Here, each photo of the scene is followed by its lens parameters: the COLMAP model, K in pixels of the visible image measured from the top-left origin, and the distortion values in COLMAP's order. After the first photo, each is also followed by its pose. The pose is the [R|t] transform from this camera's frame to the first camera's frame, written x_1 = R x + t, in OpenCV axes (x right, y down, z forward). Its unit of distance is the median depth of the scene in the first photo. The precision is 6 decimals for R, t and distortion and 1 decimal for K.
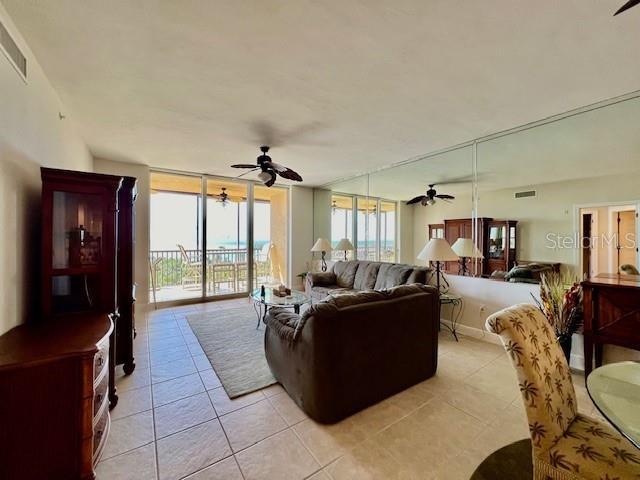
lens RADIAL K [[256.5, 0, 320.0], [0, 256.5, 240.0], [0, 0, 1]] dist [0.001123, 0.000048]
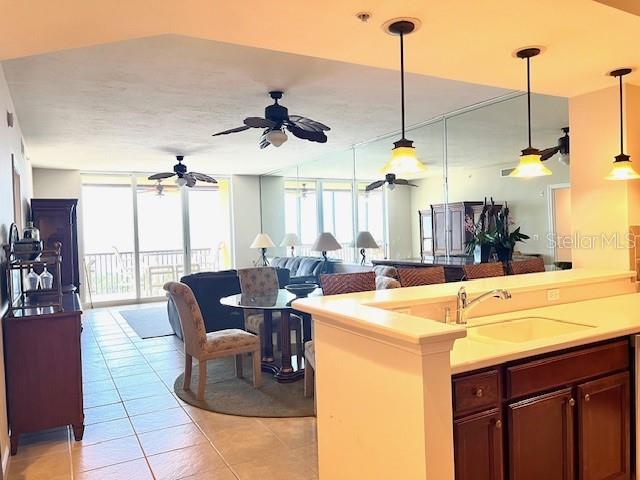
lens RADIAL K [[487.3, 0, 320.0], [0, 487.3, 240.0], [0, 0, 1]] dist [0.046448, -0.001714]
pose [[0.993280, -0.032571, -0.111061, 0.440853], [0.034146, 0.999341, 0.012307, 0.000497], [0.110587, -0.016017, 0.993737, -0.760479]]
